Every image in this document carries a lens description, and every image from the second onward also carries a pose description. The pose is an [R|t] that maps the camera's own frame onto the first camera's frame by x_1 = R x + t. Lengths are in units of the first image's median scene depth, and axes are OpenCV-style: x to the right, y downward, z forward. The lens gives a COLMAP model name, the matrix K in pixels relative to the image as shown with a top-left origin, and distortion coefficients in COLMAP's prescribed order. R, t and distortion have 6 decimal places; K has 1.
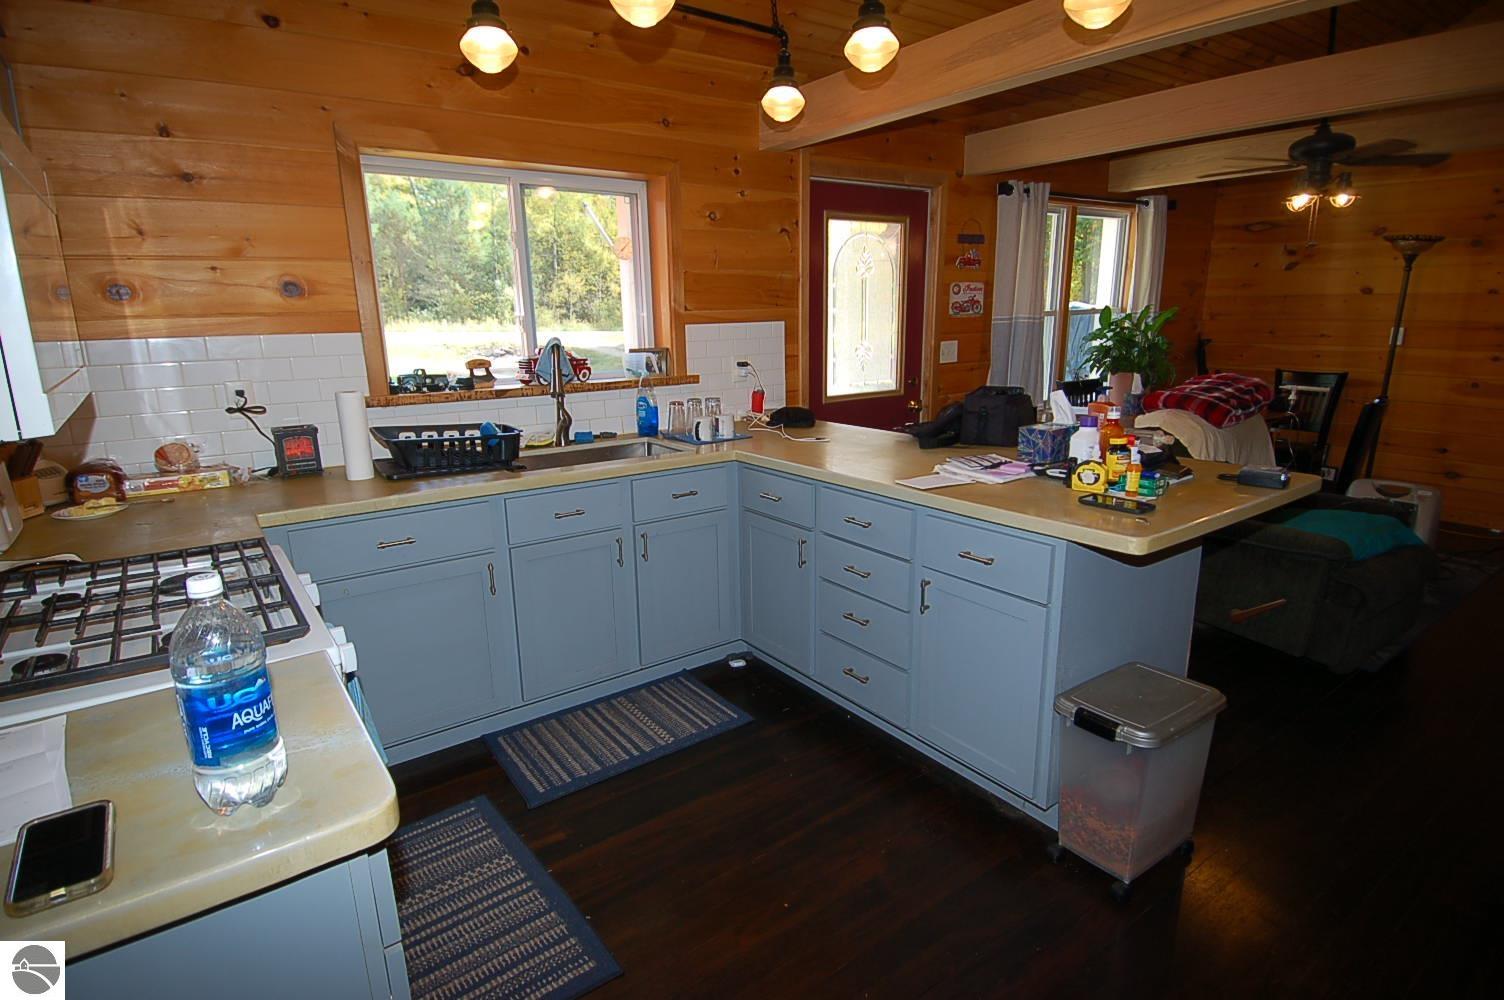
lens RADIAL K [[776.5, 0, 738.5], [0, 776.5, 509.0], [0, 0, 1]] dist [0.054913, -0.062106]
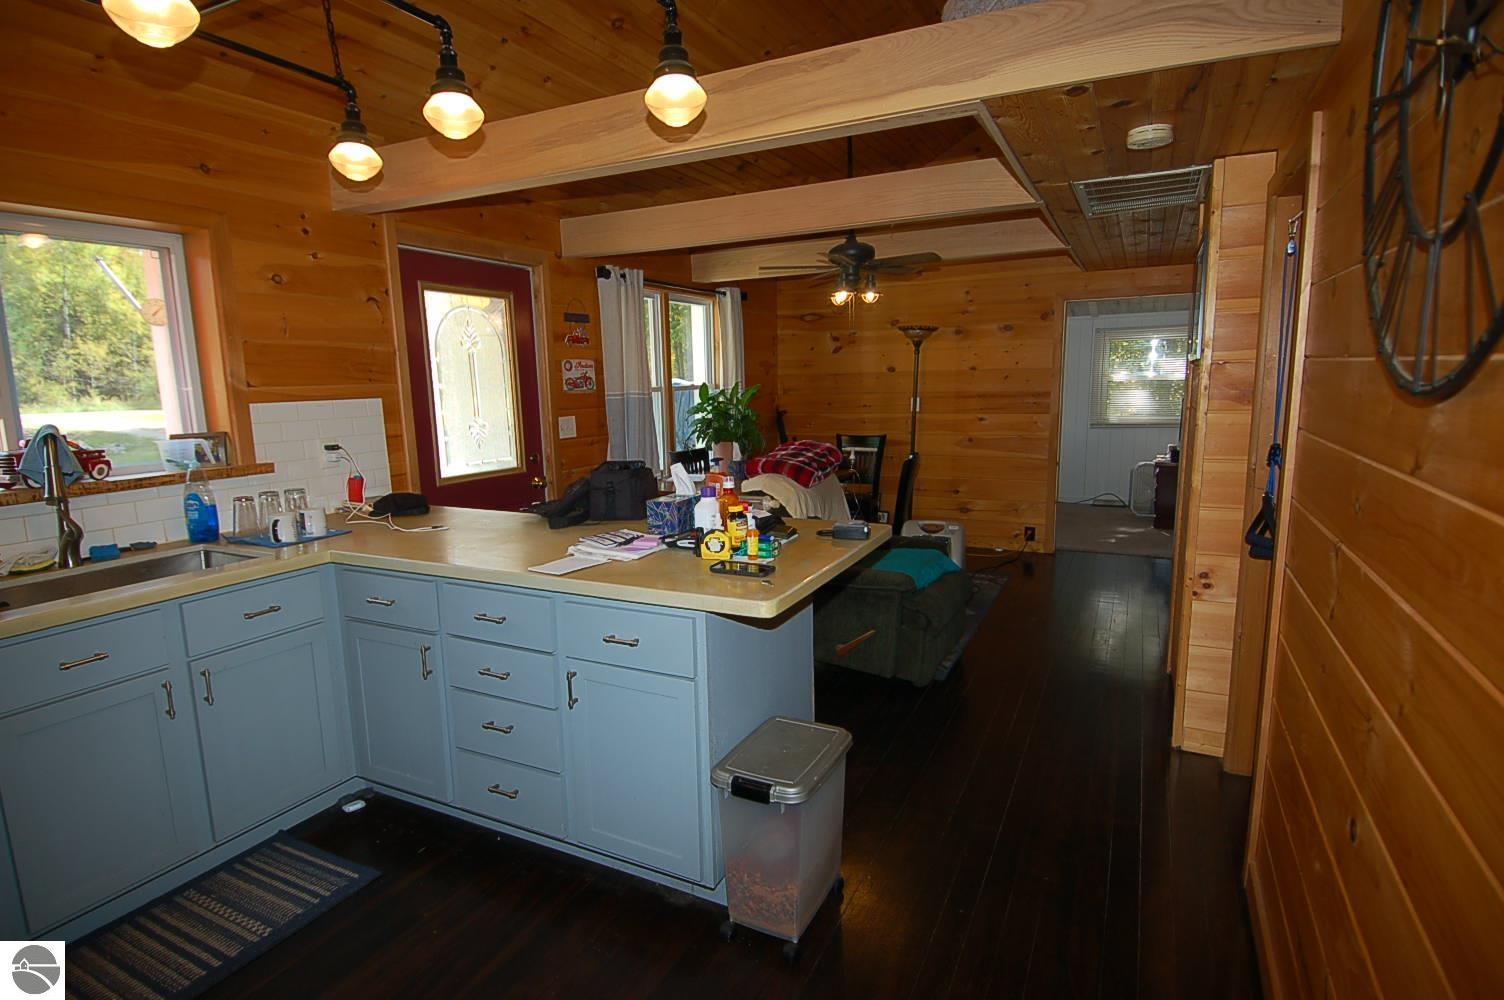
lens RADIAL K [[776.5, 0, 738.5], [0, 776.5, 509.0], [0, 0, 1]] dist [0.054913, -0.062106]
pose [[0.888246, -0.075273, 0.453158, 0.006854], [0.116112, 0.991240, -0.062942, -0.014076], [-0.444450, 0.108525, 0.889205, 0.043062]]
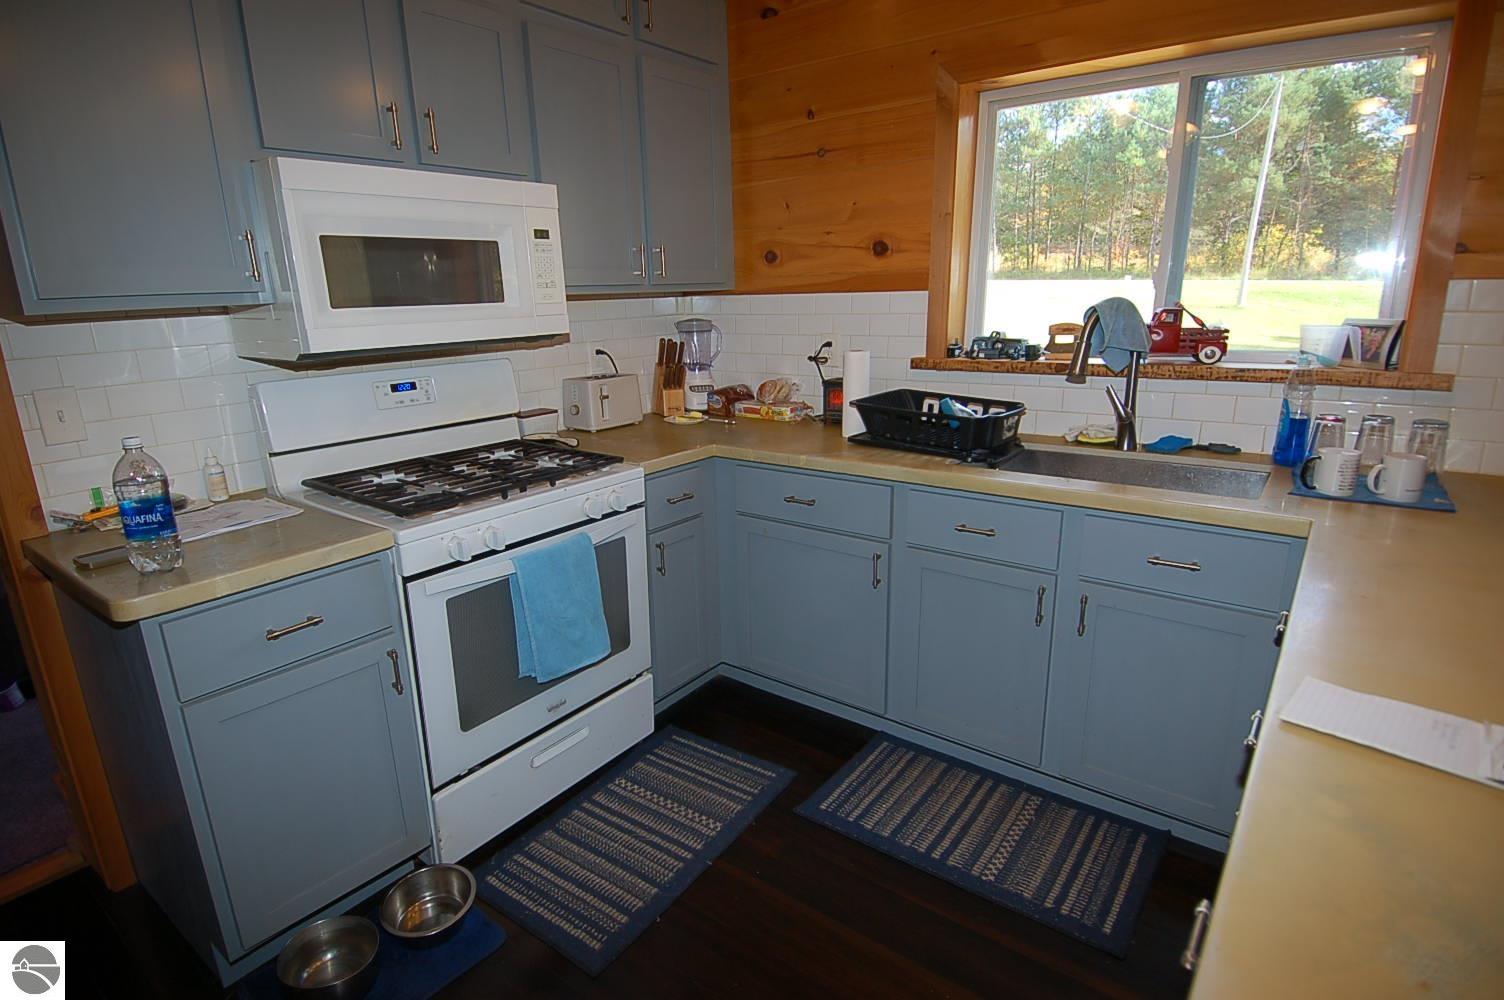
lens RADIAL K [[776.5, 0, 738.5], [0, 776.5, 509.0], [0, 0, 1]] dist [0.054913, -0.062106]
pose [[0.292229, 0.270153, -0.917398, 0.337619], [-0.211708, 0.953746, 0.213419, -0.104085], [0.932621, 0.131853, 0.335906, 0.415196]]
